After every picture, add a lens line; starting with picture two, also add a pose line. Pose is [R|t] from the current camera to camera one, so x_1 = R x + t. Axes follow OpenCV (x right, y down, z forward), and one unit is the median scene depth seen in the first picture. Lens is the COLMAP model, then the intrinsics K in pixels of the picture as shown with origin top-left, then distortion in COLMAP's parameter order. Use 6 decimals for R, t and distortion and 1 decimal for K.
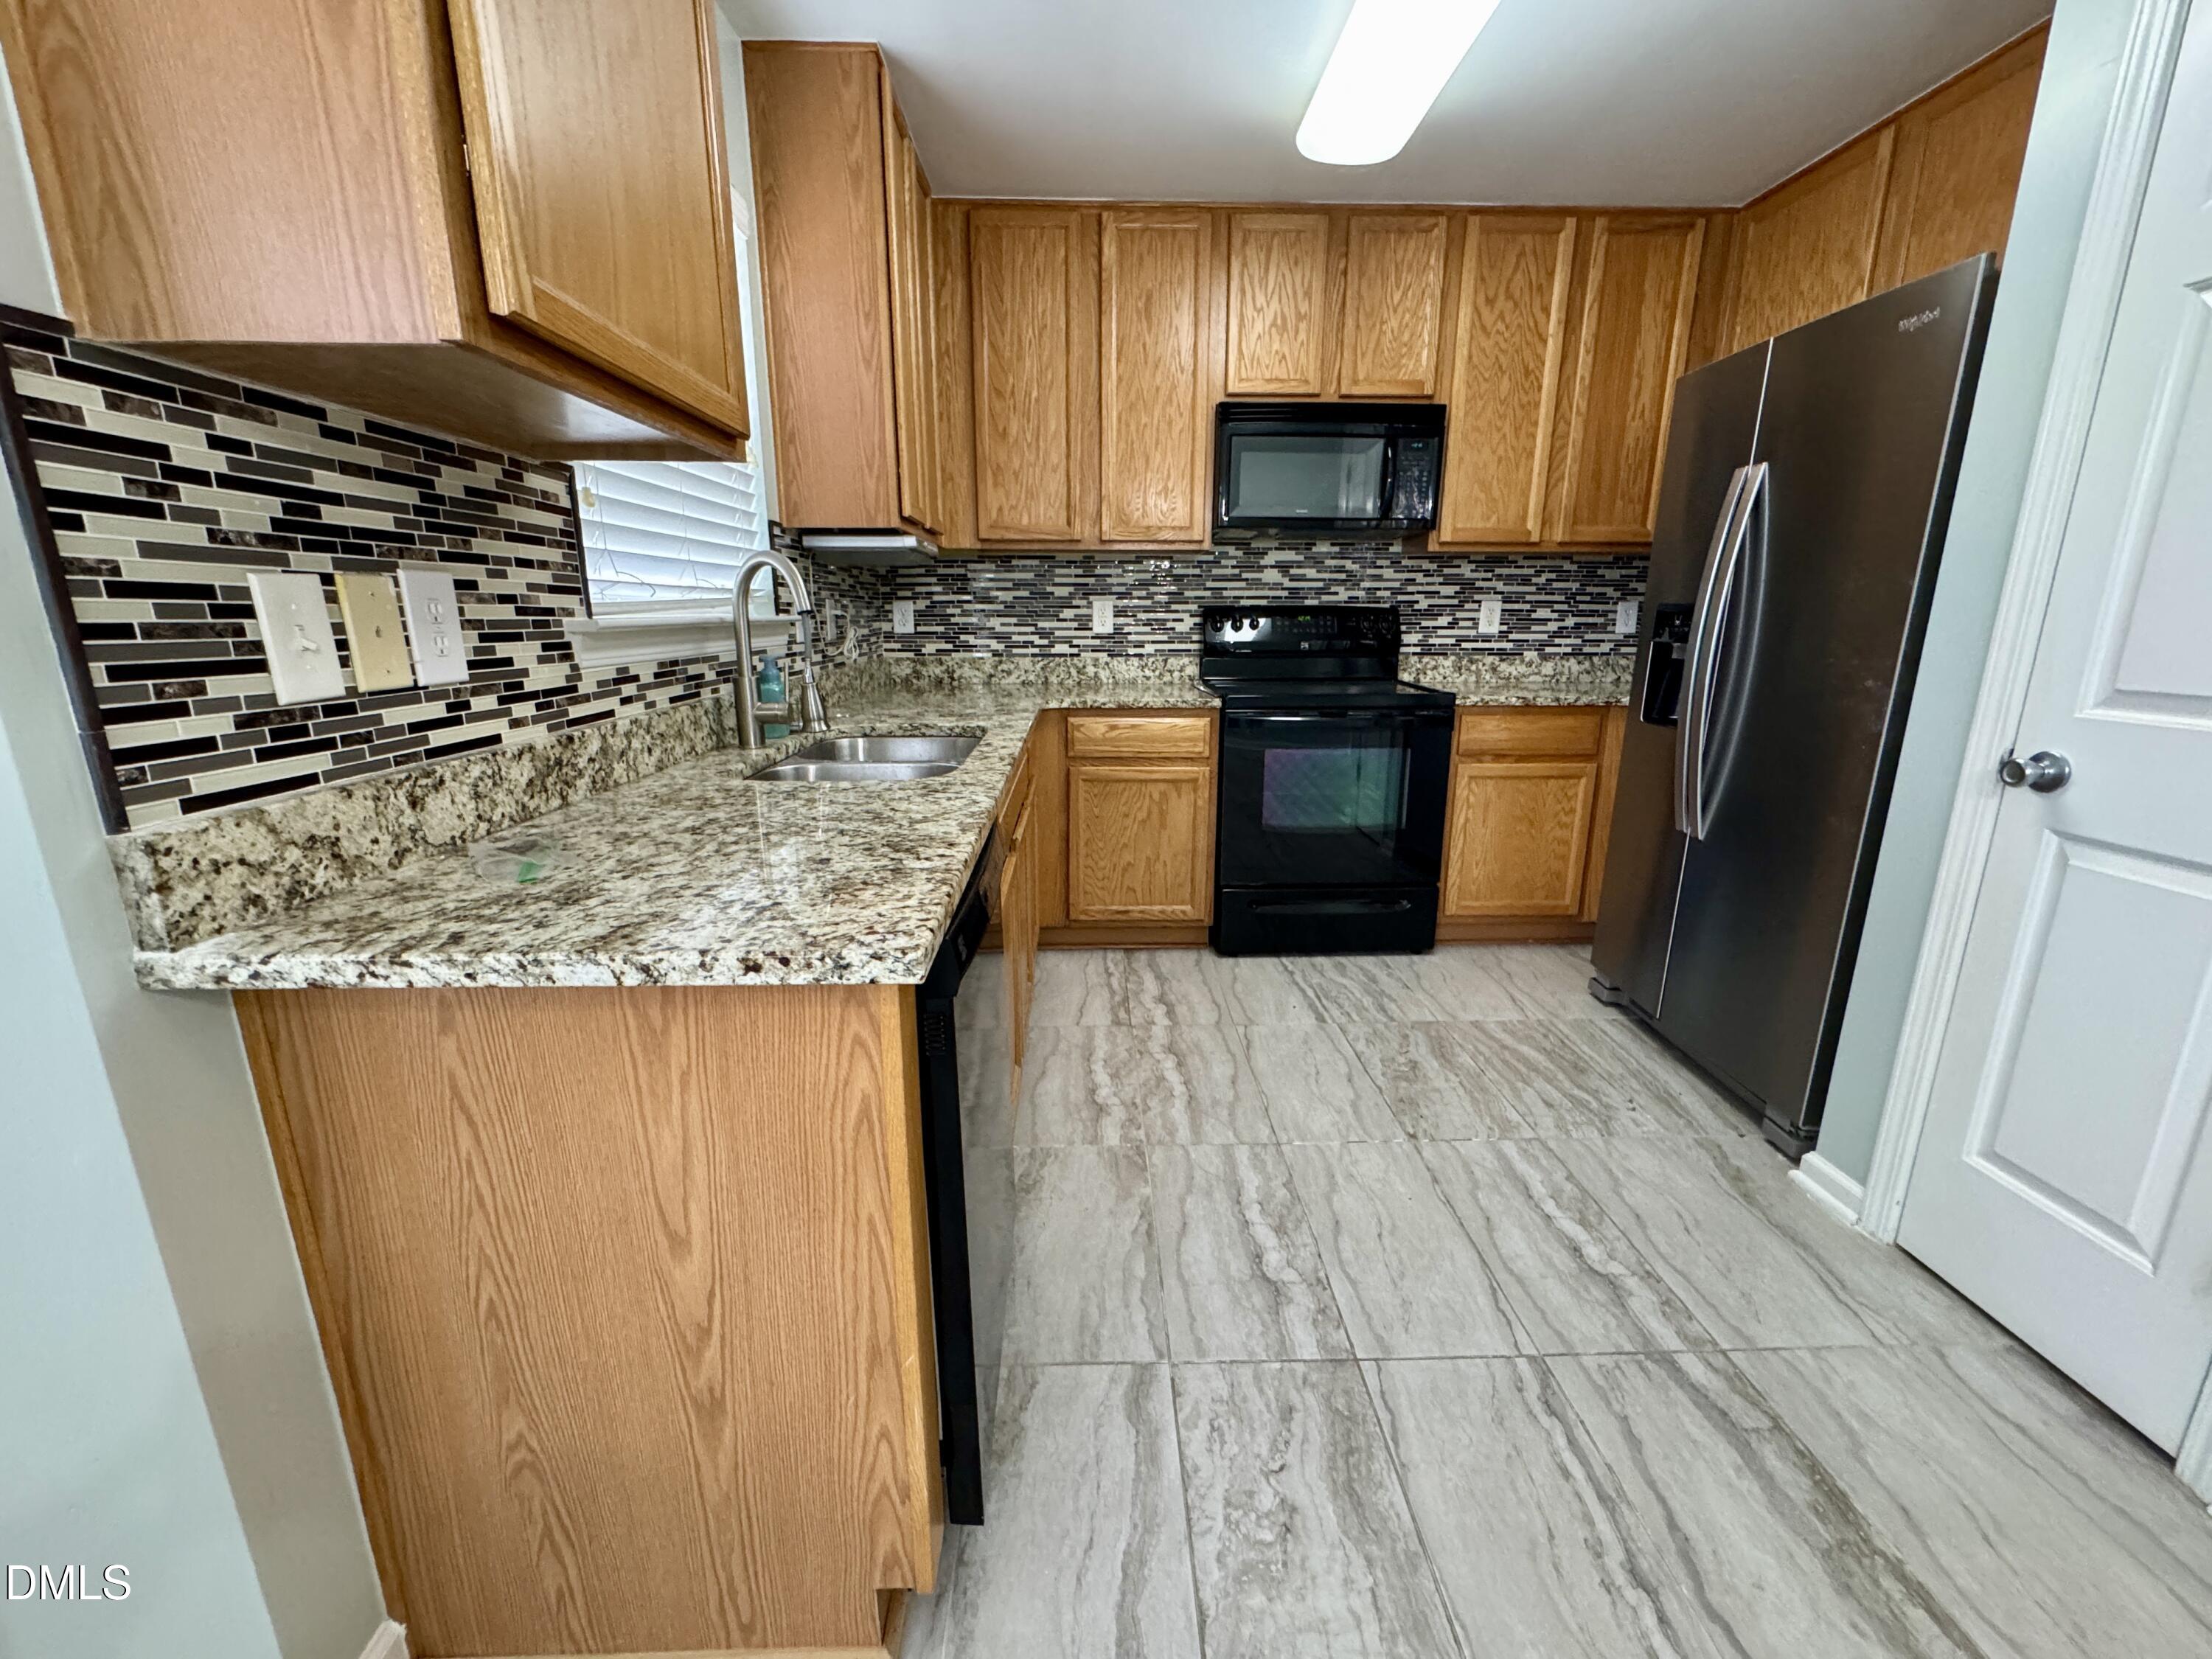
lens RADIAL K [[897.7, 0, 1107.1], [0, 897.7, 828.4], [0, 0, 1]] dist [-0.000426, -0.000044]
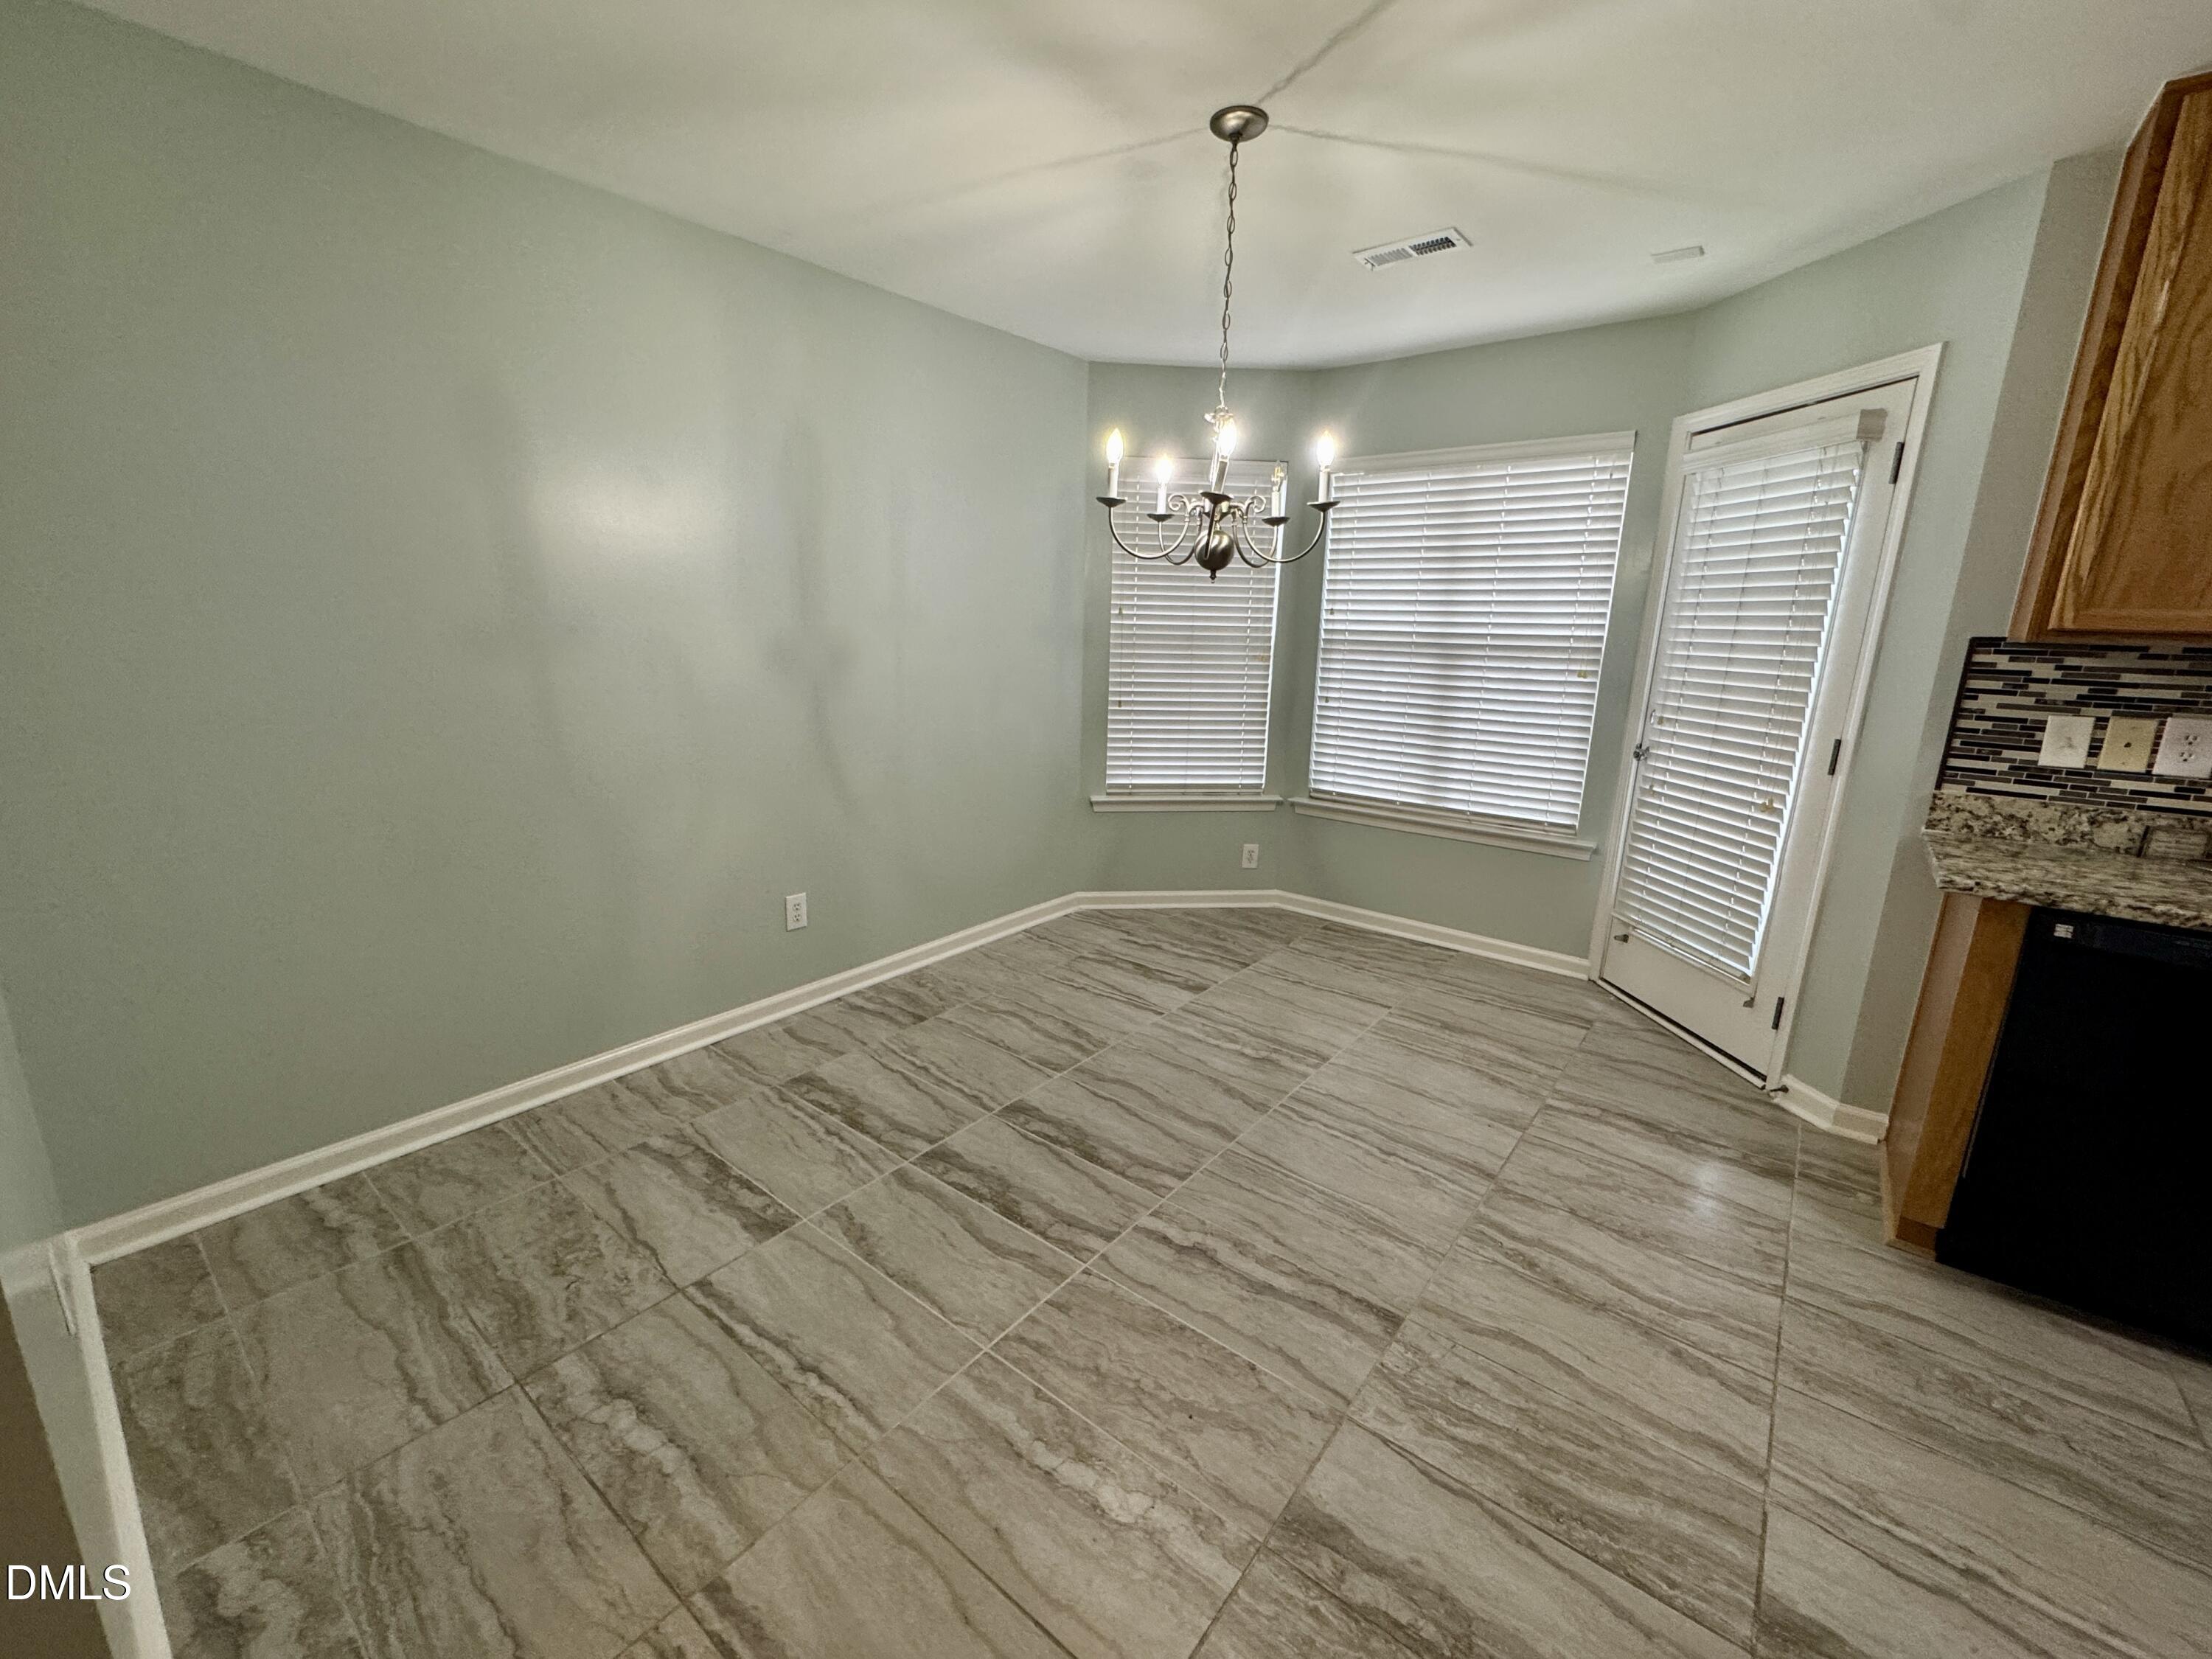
lens RADIAL K [[897.7, 0, 1103.8], [0, 897.7, 818.1], [0, 0, 1]] dist [-0.000426, -0.000044]
pose [[-0.643795, 0.164879, -0.747223, 2.854847], [-0.196848, 0.907959, 0.369947, -0.445371], [0.739445, 0.385260, -0.552084, 0.535526]]
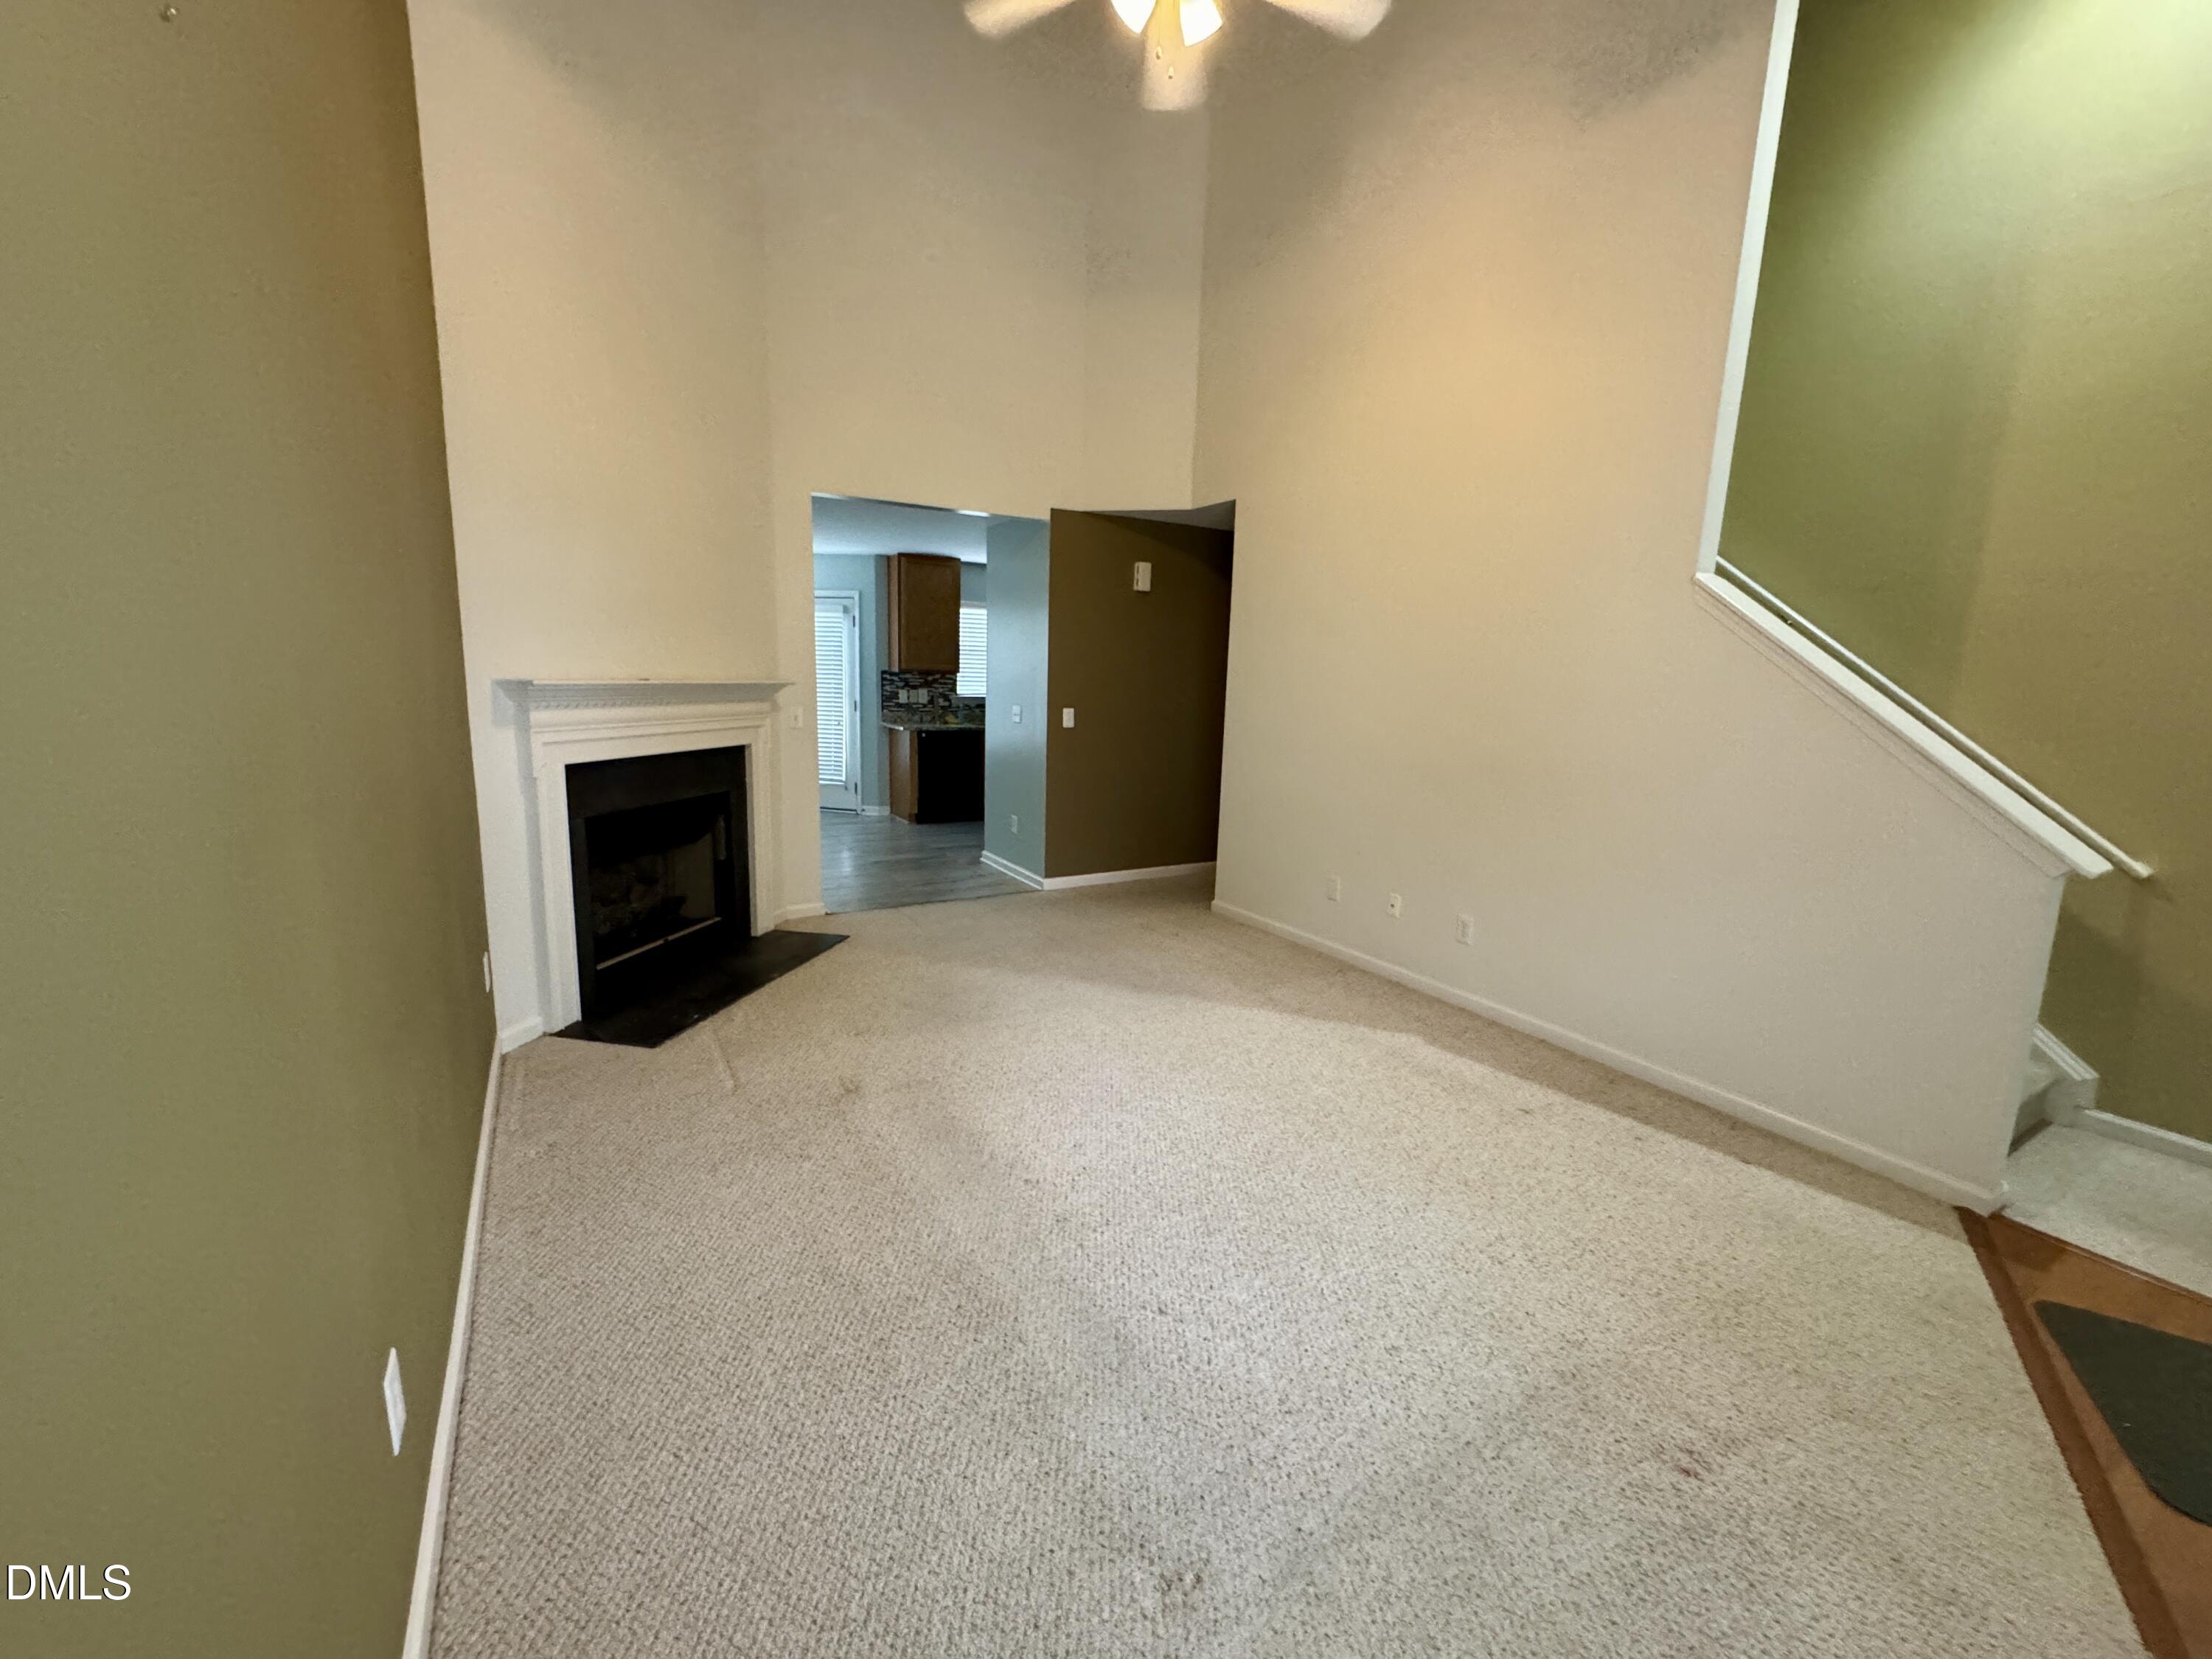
lens RADIAL K [[897.7, 0, 1102.4], [0, 897.7, 825.6], [0, 0, 1]] dist [-0.000426, -0.000044]
pose [[0.495616, 0.166152, -0.852502, 9.323351], [-0.239389, 0.969645, 0.049810, 0.150215], [0.834900, 0.179392, 0.520346, -2.145265]]
